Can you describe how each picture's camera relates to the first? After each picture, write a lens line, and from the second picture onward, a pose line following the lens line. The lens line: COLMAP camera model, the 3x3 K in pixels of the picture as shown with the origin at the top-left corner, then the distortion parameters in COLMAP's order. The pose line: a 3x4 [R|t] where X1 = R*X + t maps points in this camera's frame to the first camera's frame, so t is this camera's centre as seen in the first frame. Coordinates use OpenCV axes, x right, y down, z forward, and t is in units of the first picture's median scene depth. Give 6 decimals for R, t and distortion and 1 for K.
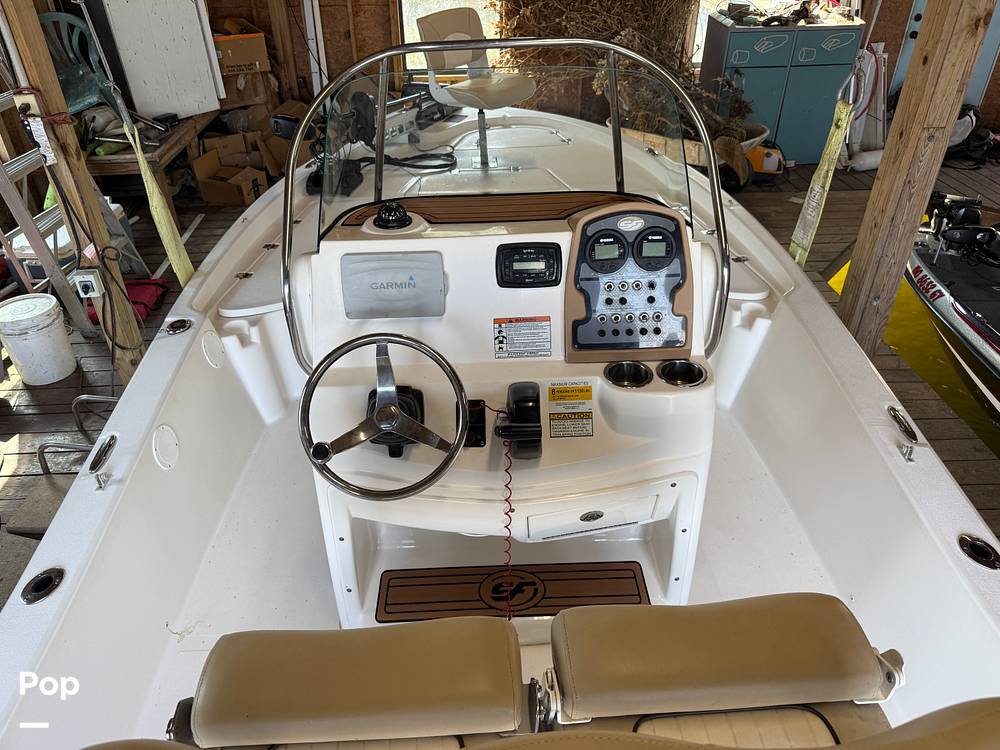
lens RADIAL K [[699.7, 0, 494.9], [0, 699.7, 377.6], [0, 0, 1]] dist [0.078553, -0.105241]
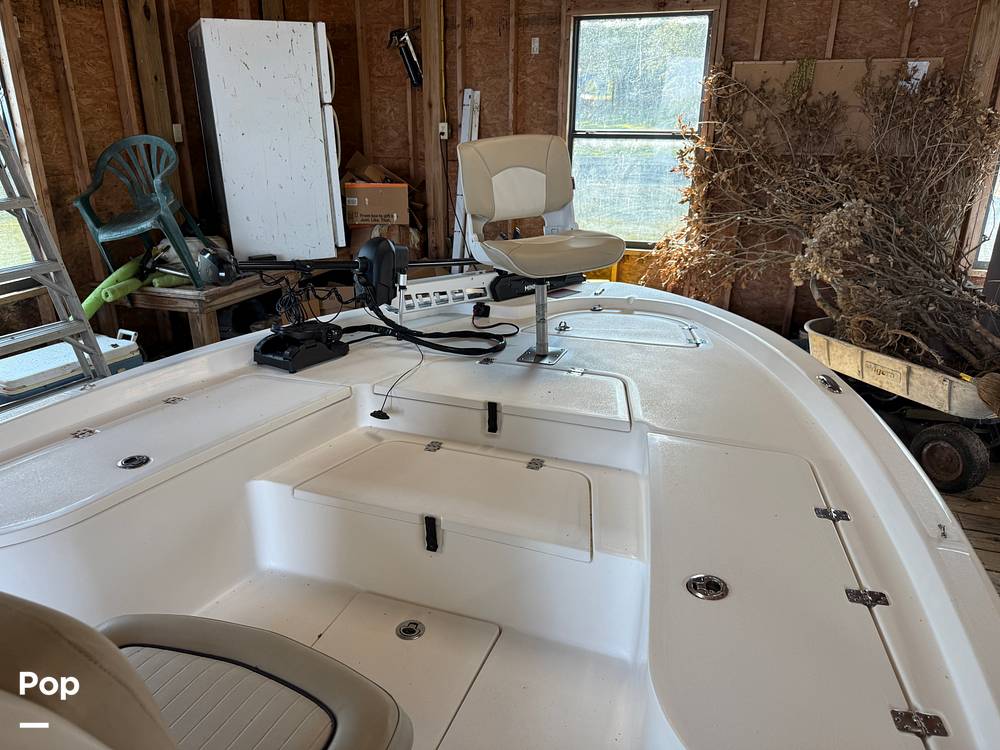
lens RADIAL K [[699.7, 0, 494.9], [0, 699.7, 377.6], [0, 0, 1]] dist [0.078553, -0.105241]
pose [[0.917736, 0.153915, -0.366157, 0.488015], [-0.236275, 0.952572, -0.191784, -0.405320], [0.319272, 0.262521, 0.910576, 1.079405]]
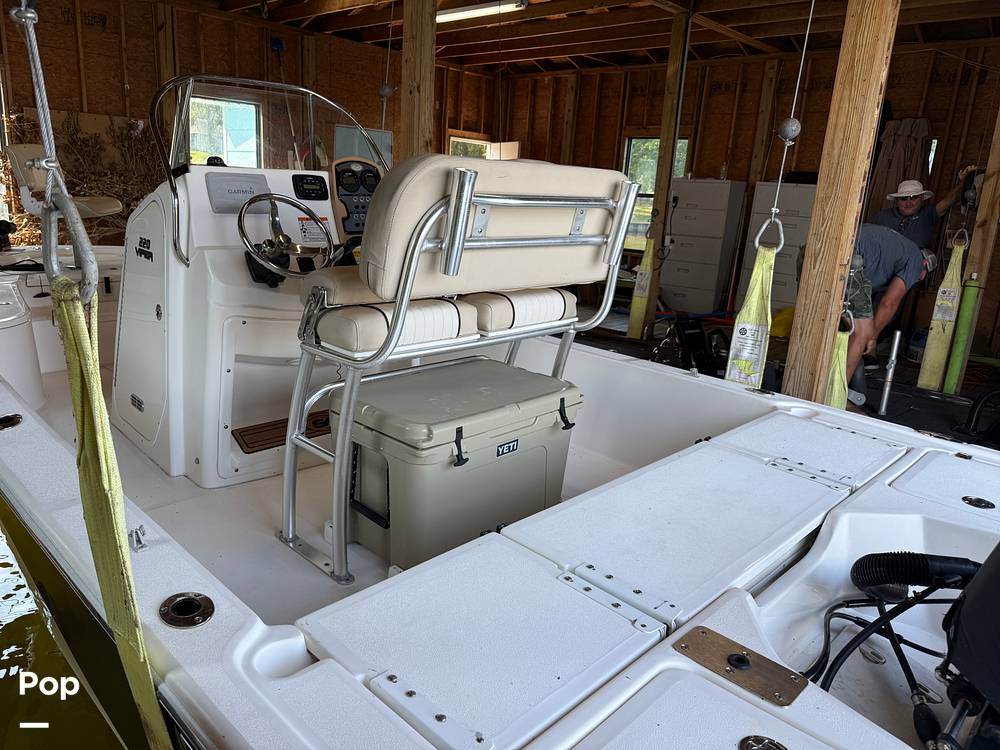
lens RADIAL K [[699.7, 0, 494.9], [0, 699.7, 377.6], [0, 0, 1]] dist [0.078553, -0.105241]
pose [[0.713216, -0.130691, 0.688653, -0.874377], [0.343508, 0.921569, -0.180867, 0.732115], [-0.611003, 0.365555, 0.702172, -0.329196]]
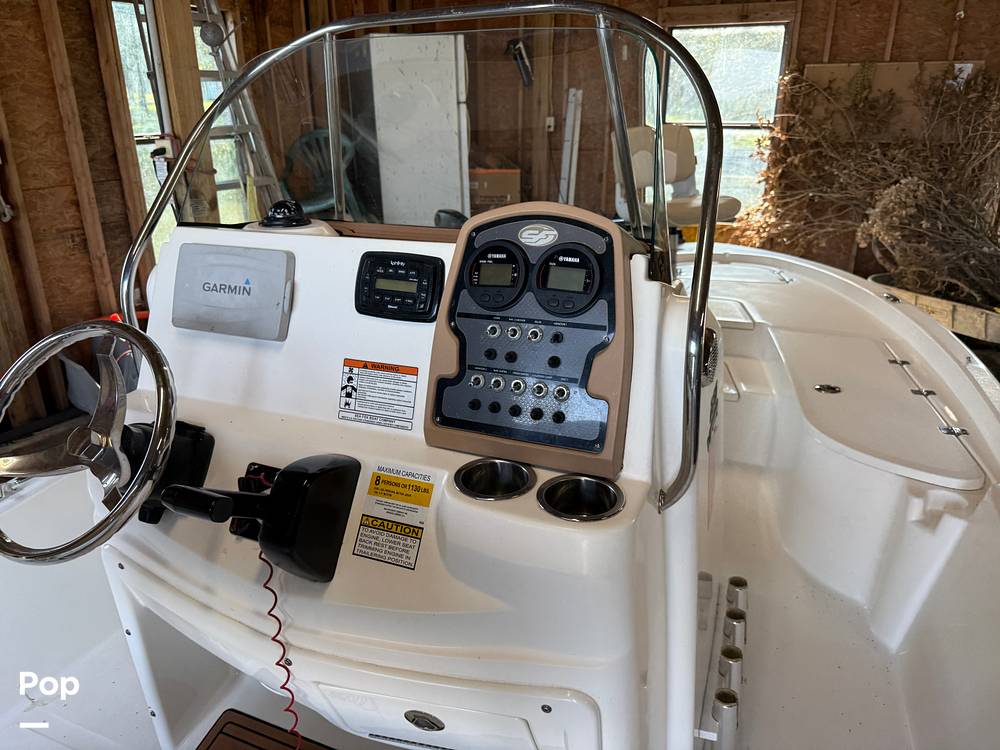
lens RADIAL K [[708.0, 0, 500.0], [0, 708.0, 375.0], [0, 0, 1]] dist [0.084415, -0.098152]
pose [[0.904761, 0.160125, -0.394673, 0.407658], [-0.248407, 0.951101, -0.183580, 0.019885], [0.345978, 0.264135, 0.900295, 0.436620]]
